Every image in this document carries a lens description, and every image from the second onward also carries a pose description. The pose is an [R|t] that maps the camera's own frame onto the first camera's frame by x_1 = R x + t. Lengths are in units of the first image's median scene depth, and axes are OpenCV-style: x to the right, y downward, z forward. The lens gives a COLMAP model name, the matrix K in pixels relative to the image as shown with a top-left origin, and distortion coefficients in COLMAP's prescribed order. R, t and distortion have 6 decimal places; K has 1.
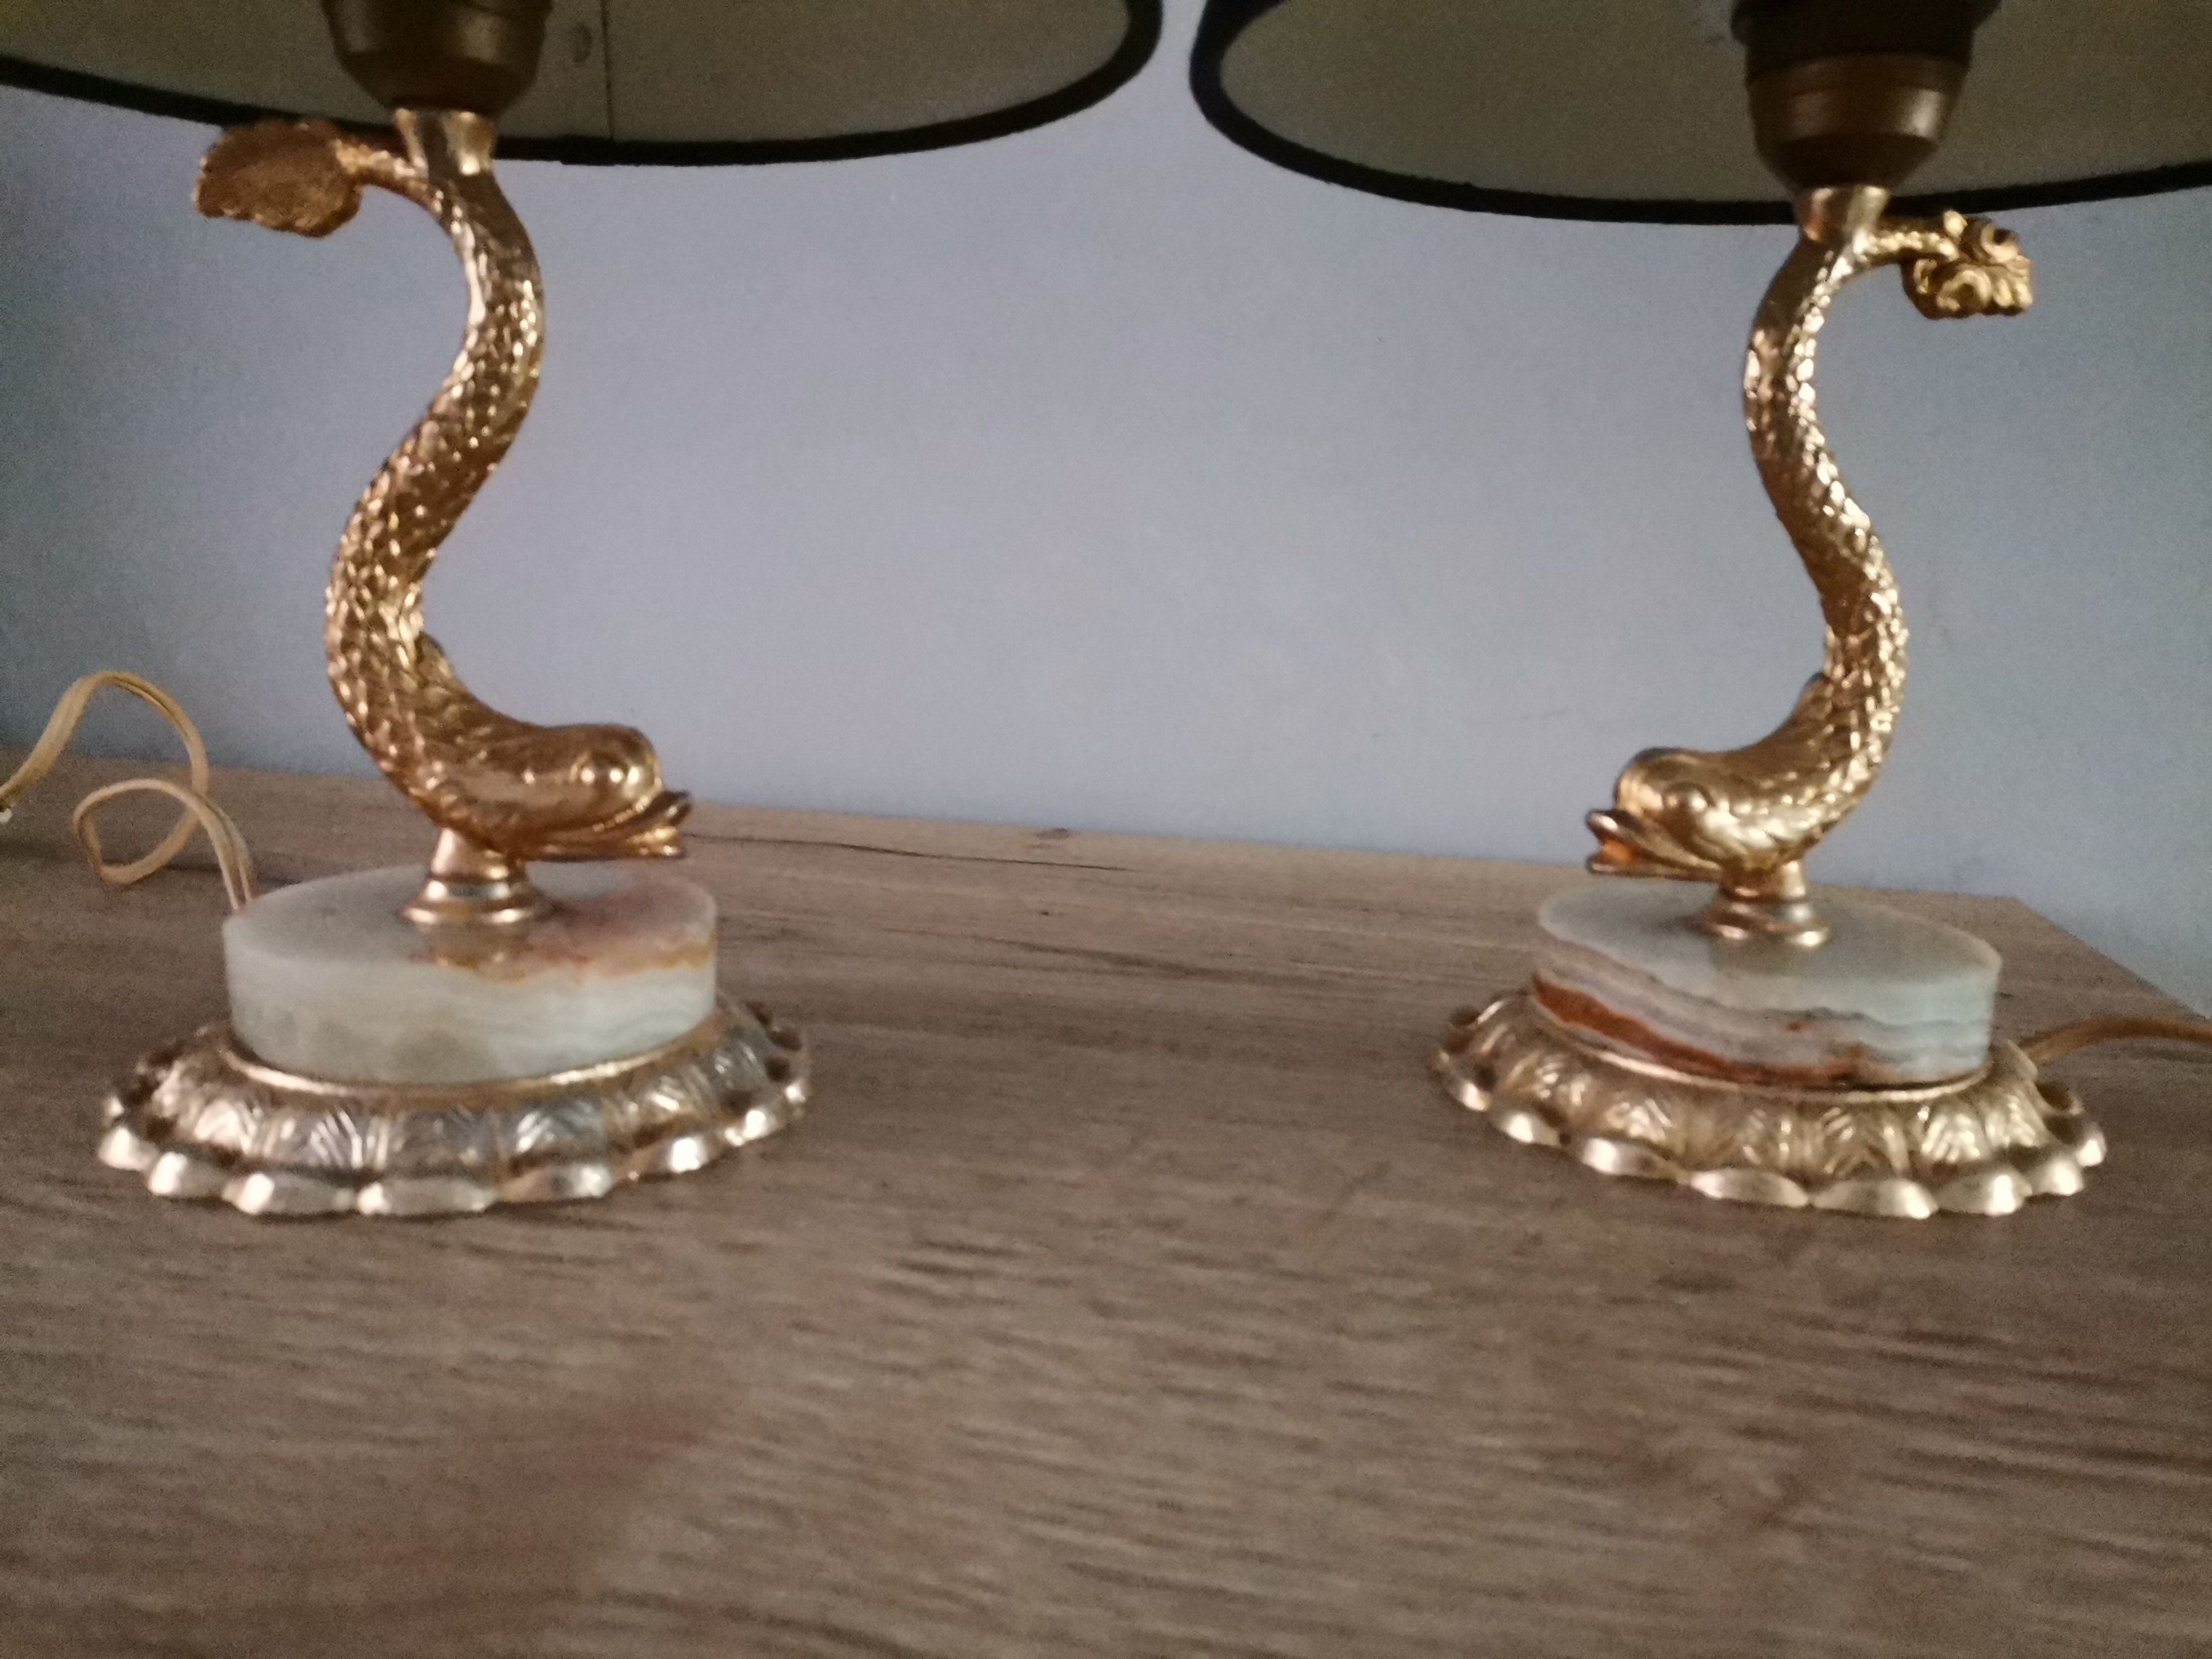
lens RADIAL K [[1682.8, 0, 1096.1], [0, 1682.8, 835.6], [0, 0, 1]] dist [0.002100, 0.011200]
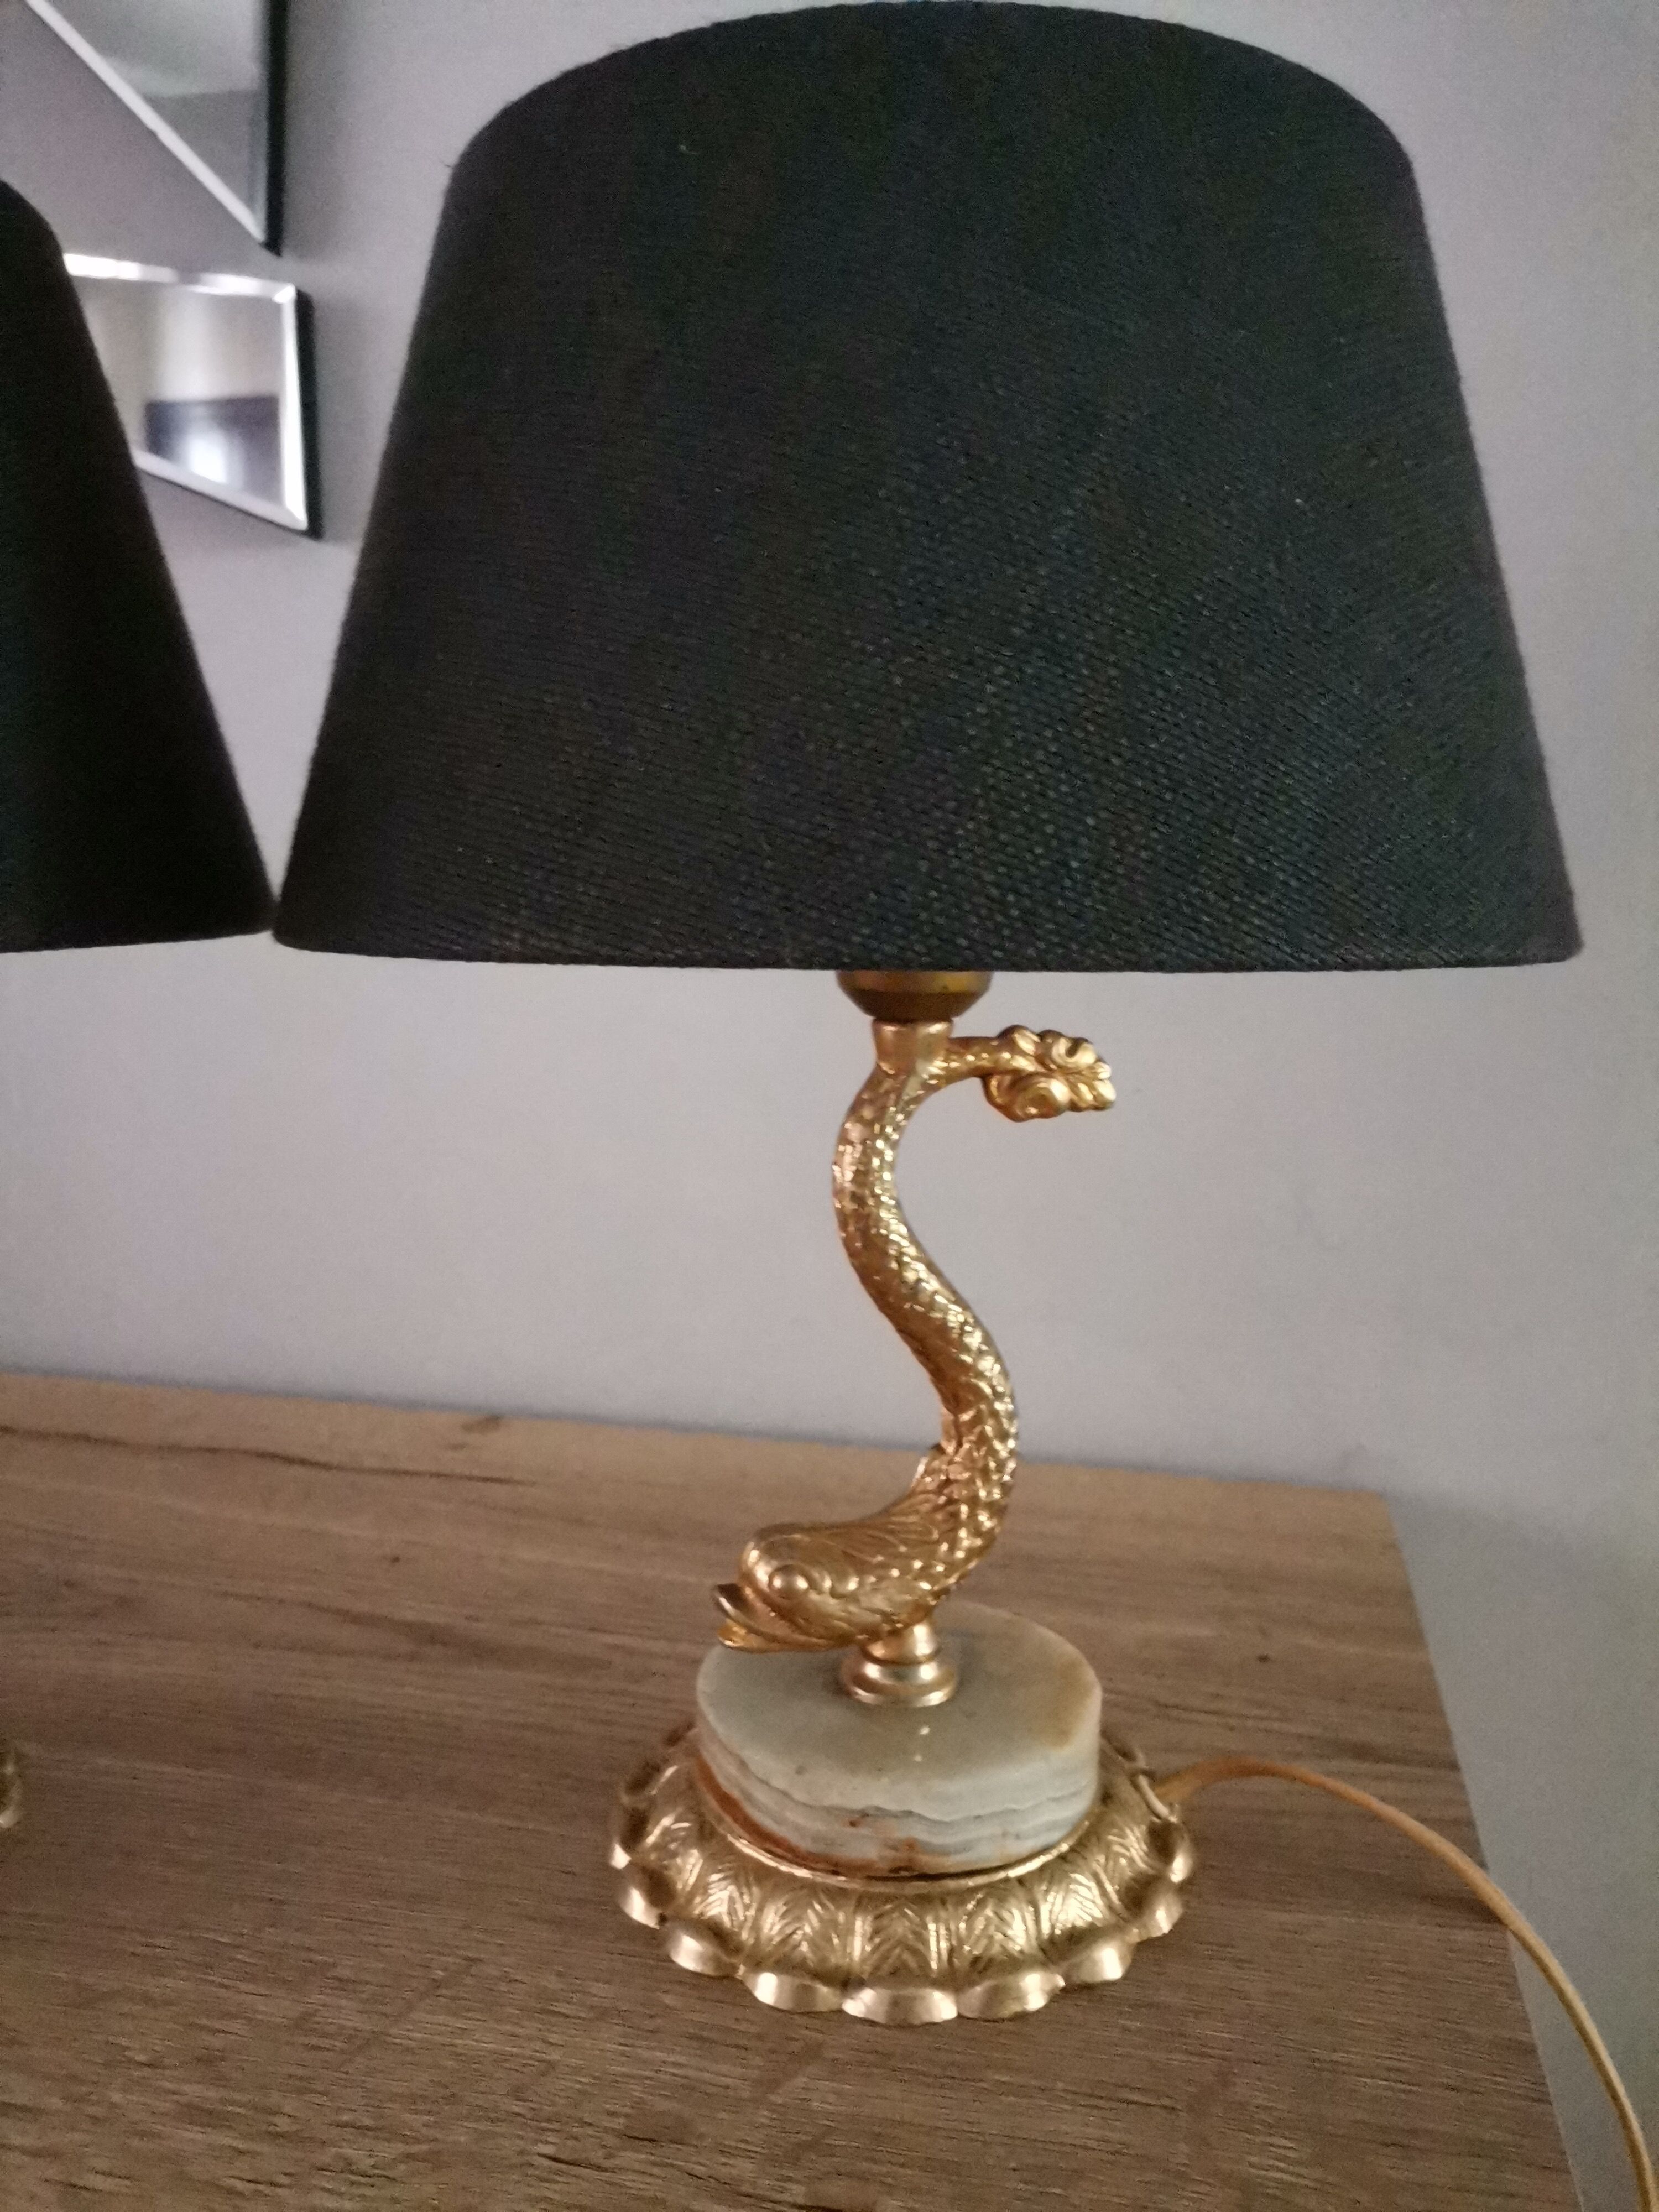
lens RADIAL K [[1682.8, 0, 832.1], [0, 1682.8, 1119.2], [0, 0, 1]] dist [0.002100, 0.011200]
pose [[0.999174, -0.024289, -0.032574, 0.489048], [0.023233, 0.999204, -0.032416, -0.327103], [0.033336, 0.031632, 0.998943, -0.091232]]
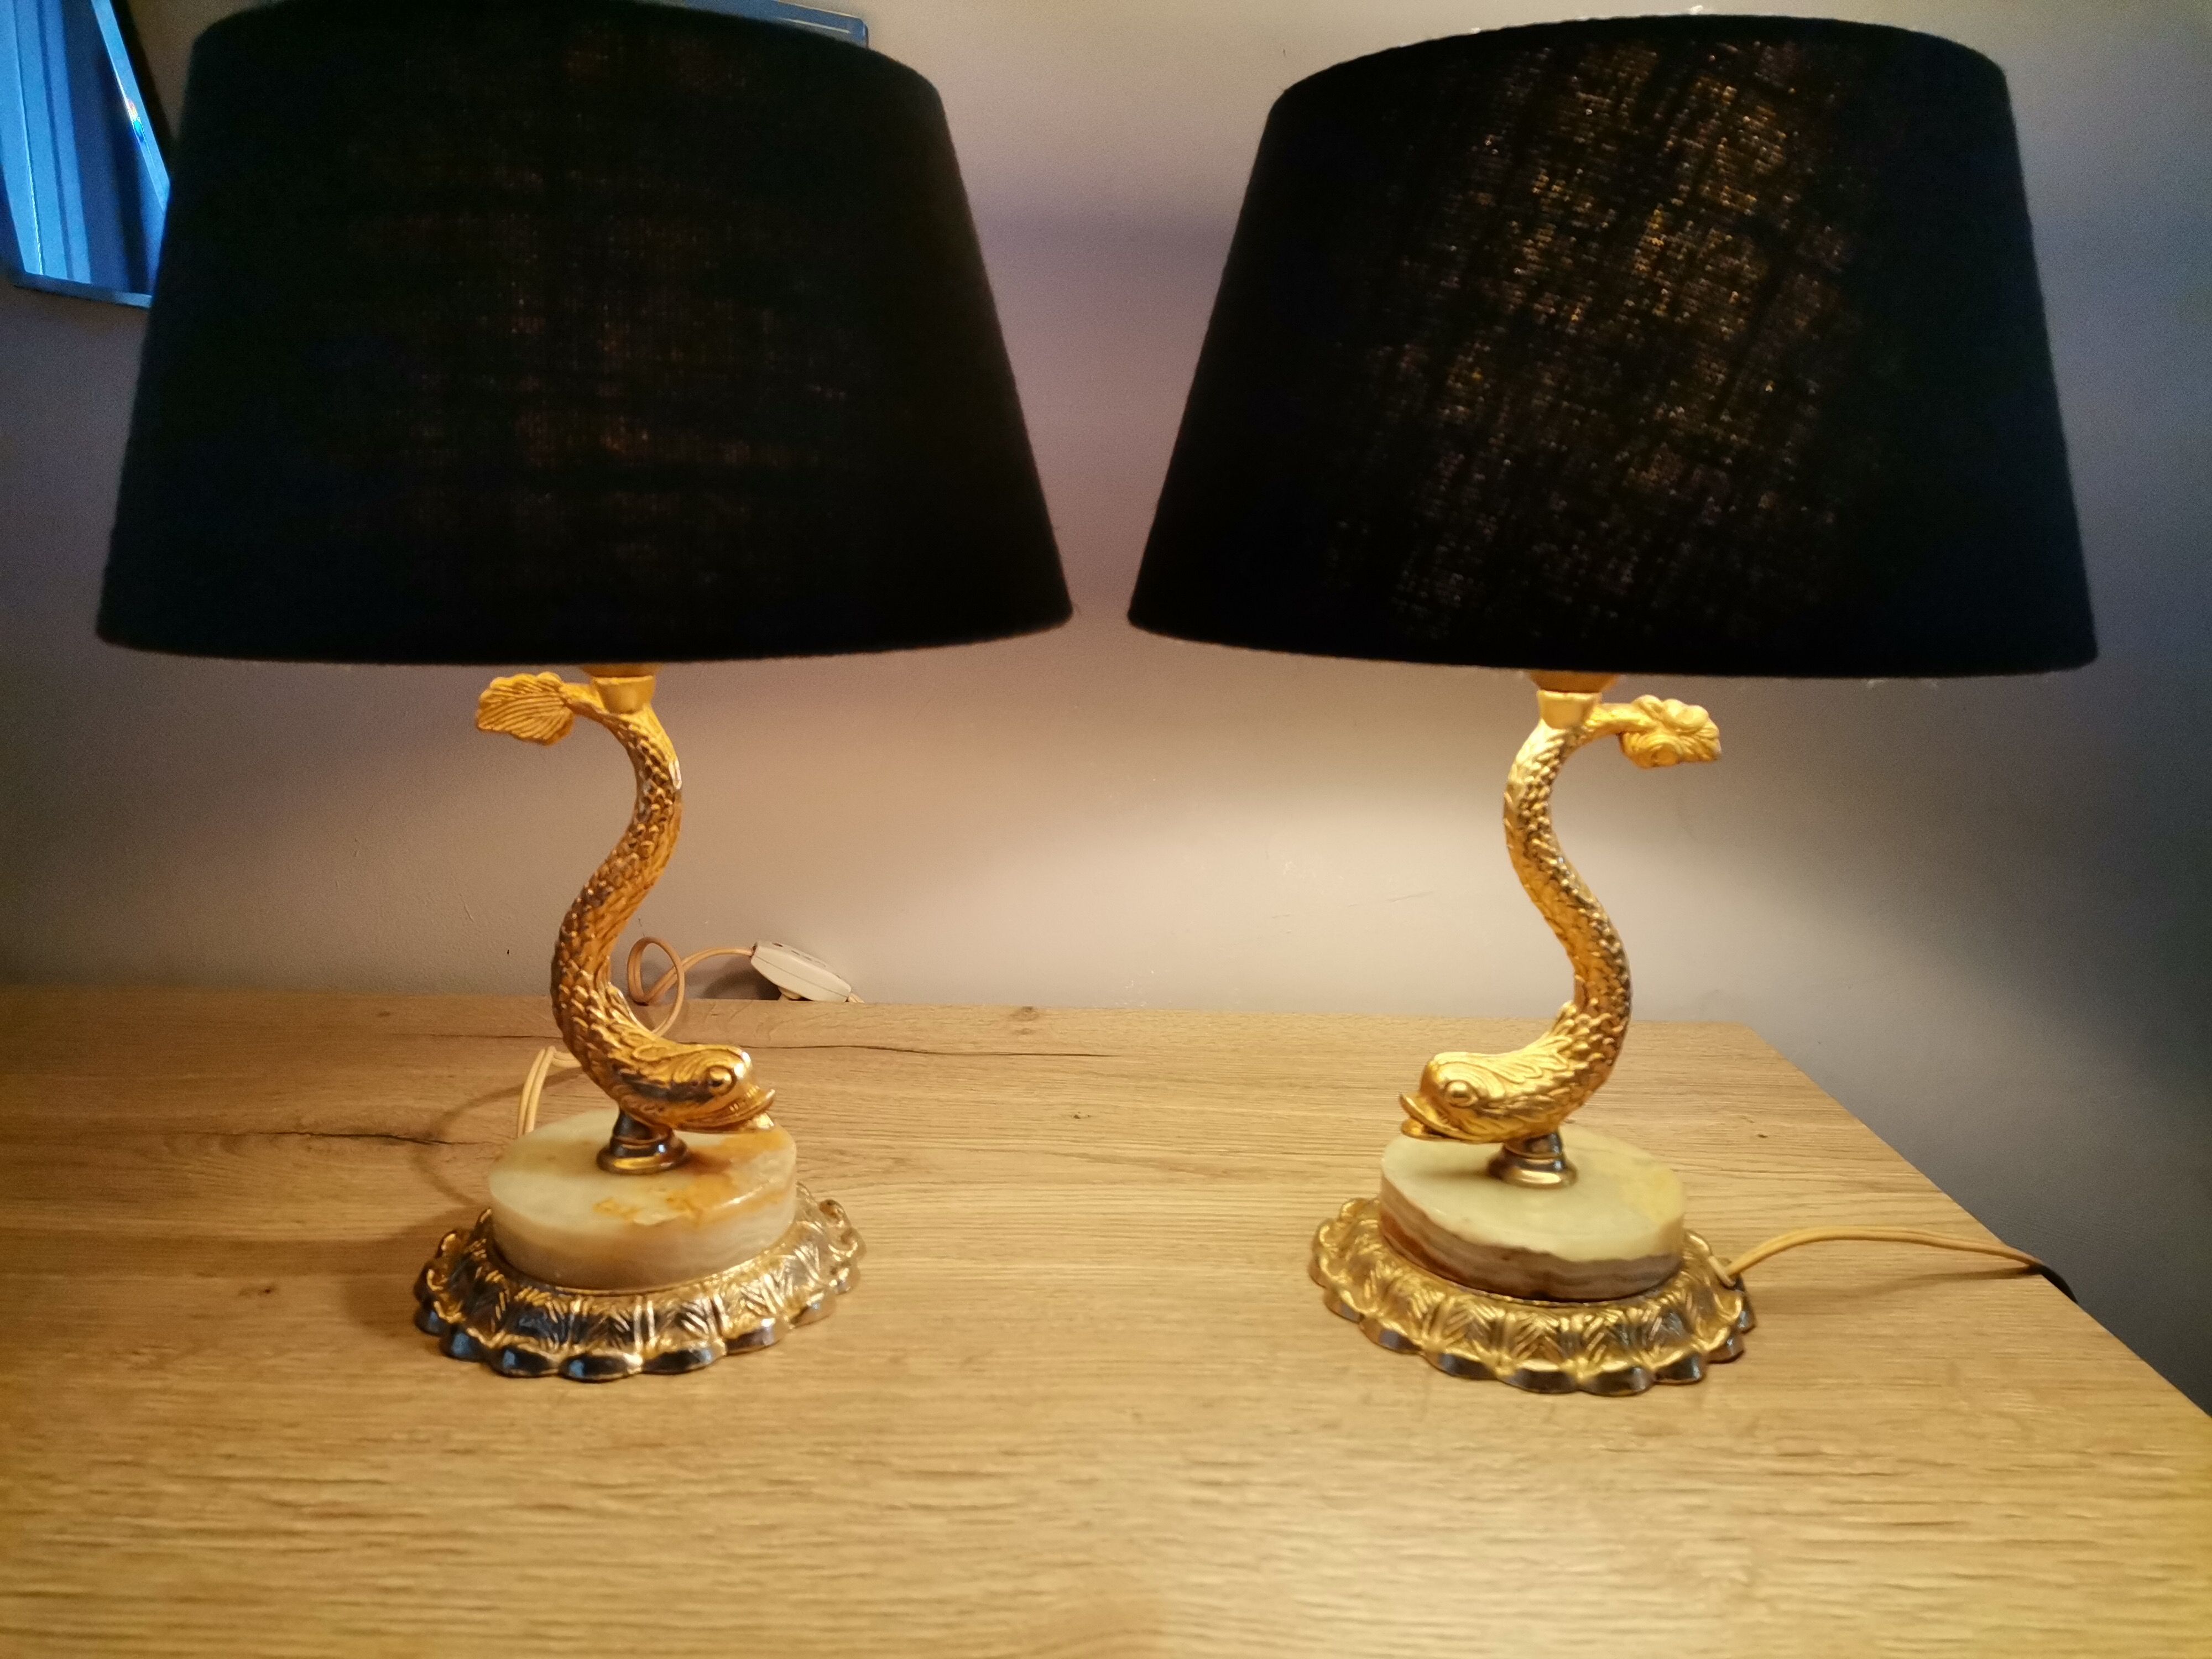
lens RADIAL K [[1682.8, 0, 1087.9], [0, 1682.8, 820.7], [0, 0, 1]] dist [0.002100, 0.011200]
pose [[0.980972, -0.051127, 0.187295, -0.436496], [0.046675, 0.998515, 0.028105, -0.377531], [-0.188453, -0.018829, 0.981902, -0.468582]]
